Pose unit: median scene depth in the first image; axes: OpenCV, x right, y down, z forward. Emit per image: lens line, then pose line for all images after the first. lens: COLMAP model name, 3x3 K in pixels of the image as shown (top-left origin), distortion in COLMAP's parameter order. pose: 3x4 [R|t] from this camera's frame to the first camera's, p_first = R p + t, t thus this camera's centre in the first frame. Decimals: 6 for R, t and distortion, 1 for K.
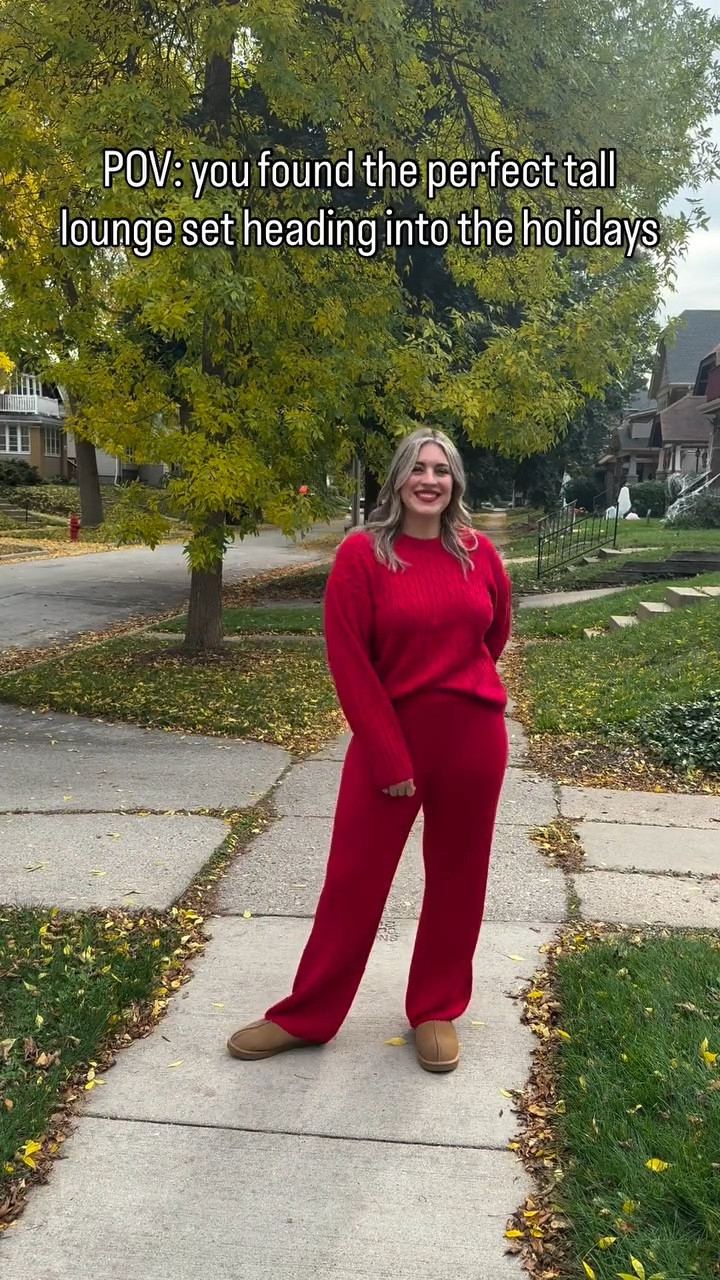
lens RADIAL K [[1085.4, 0, 356.5], [0, 1085.4, 641.8], [0, 0, 1]] dist [0.187687, -0.385078]
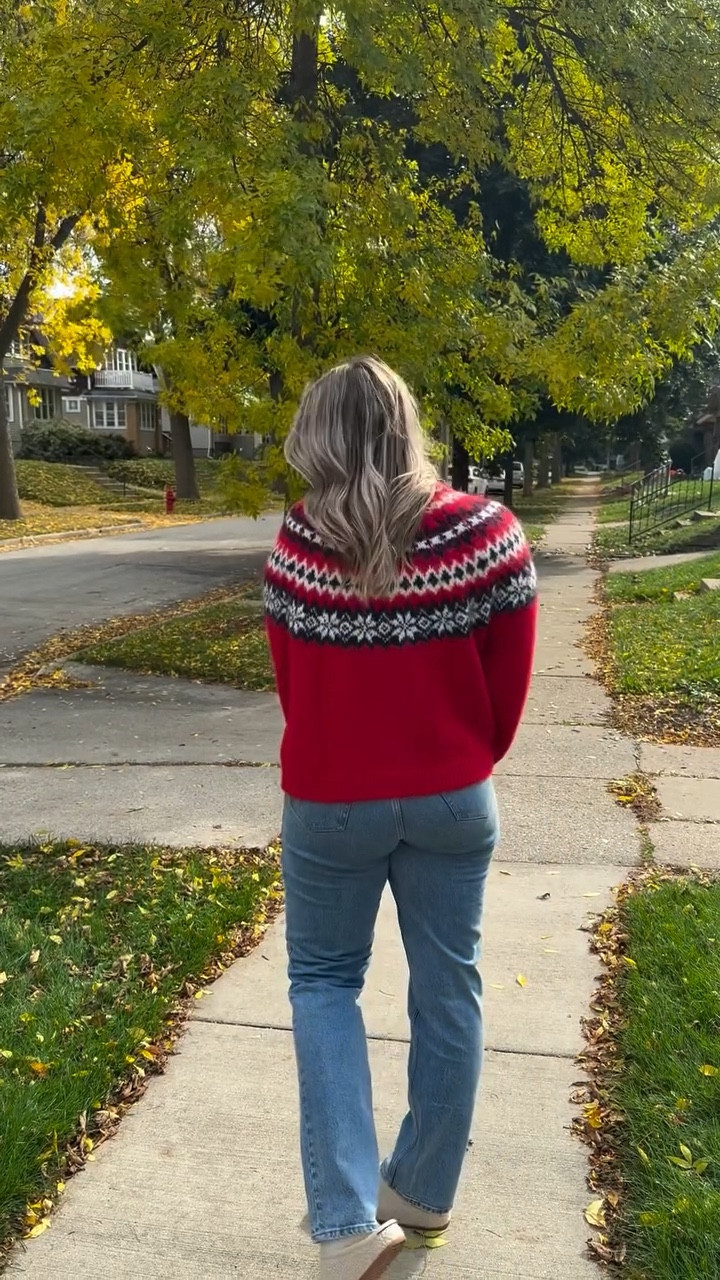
lens RADIAL K [[1085.4, 0, 356.5], [0, 1085.4, 641.8], [0, 0, 1]] dist [0.187687, -0.385078]
pose [[0.996514, -0.005348, -0.083253, 0.004675], [0.007719, 0.999573, 0.028193, 0.003980], [0.083067, -0.028738, 0.996130, -0.030369]]
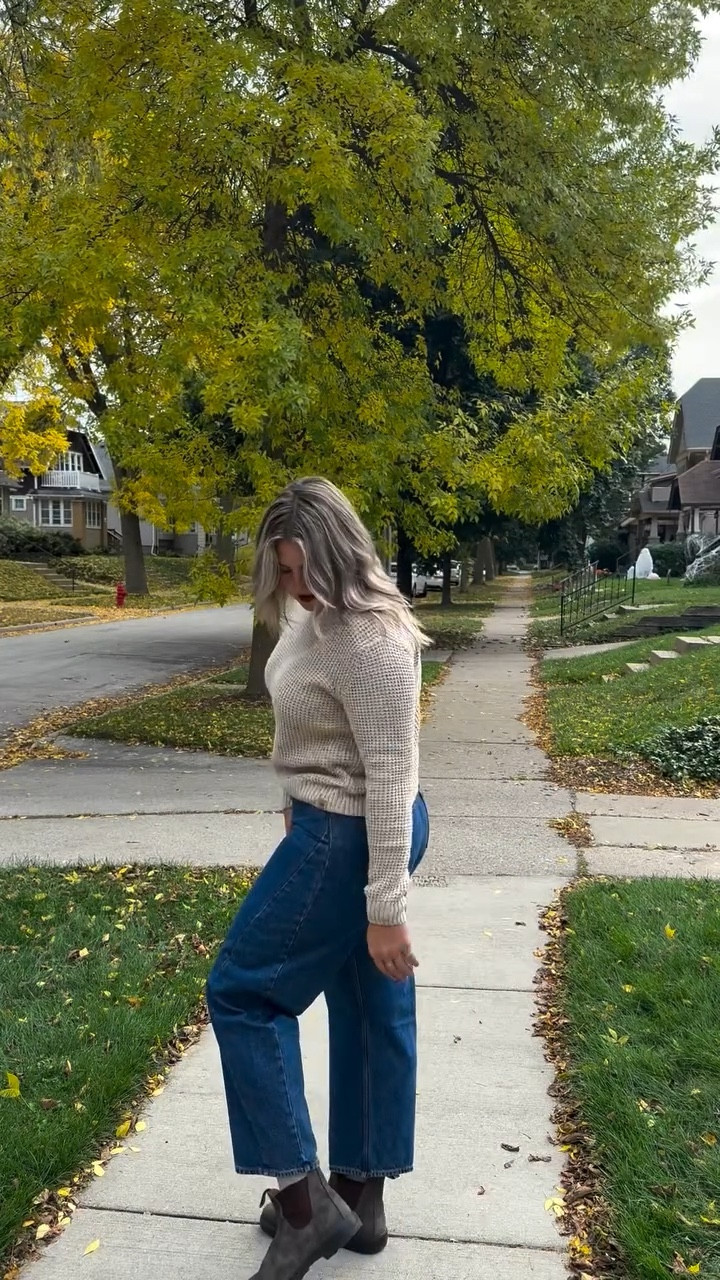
lens RADIAL K [[1085.4, 0, 356.5], [0, 1085.4, 641.8], [0, 0, 1]] dist [0.187687, -0.385078]
pose [[0.999603, -0.013285, -0.024847, -0.016001], [0.011788, 0.998161, -0.059464, 0.023565], [0.025591, 0.059147, 0.997921, -0.152137]]
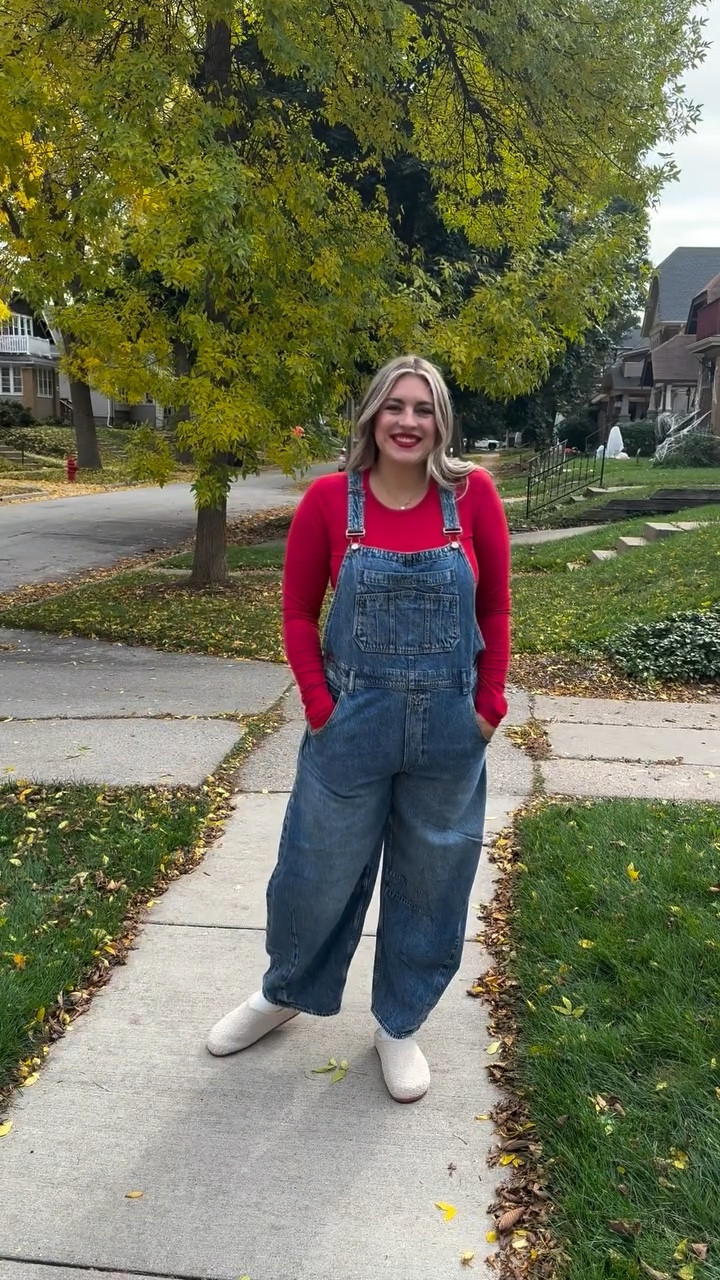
lens RADIAL K [[1085.4, 0, 356.5], [0, 1085.4, 641.8], [0, 0, 1]] dist [0.187687, -0.385078]
pose [[0.999972, -0.004911, 0.005688, -0.002870], [0.004607, 0.998615, 0.052413, 0.011169], [-0.005937, -0.052385, 0.998609, -0.083364]]
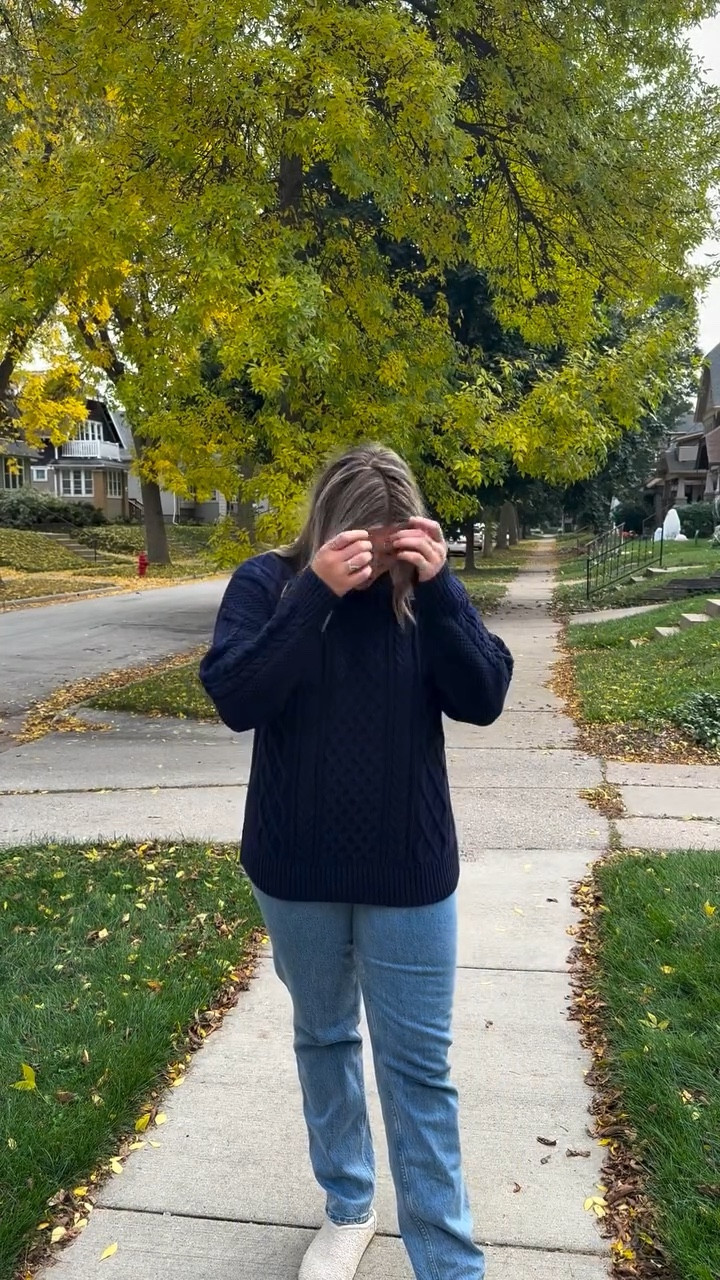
lens RADIAL K [[1085.4, 0, 356.5], [0, 1085.4, 641.8], [0, 0, 1]] dist [0.187687, -0.385078]
pose [[0.998587, -0.025056, -0.046863, -0.016062], [0.023705, 0.999293, -0.029167, 0.021050], [0.047561, 0.028014, 0.998475, -0.133158]]
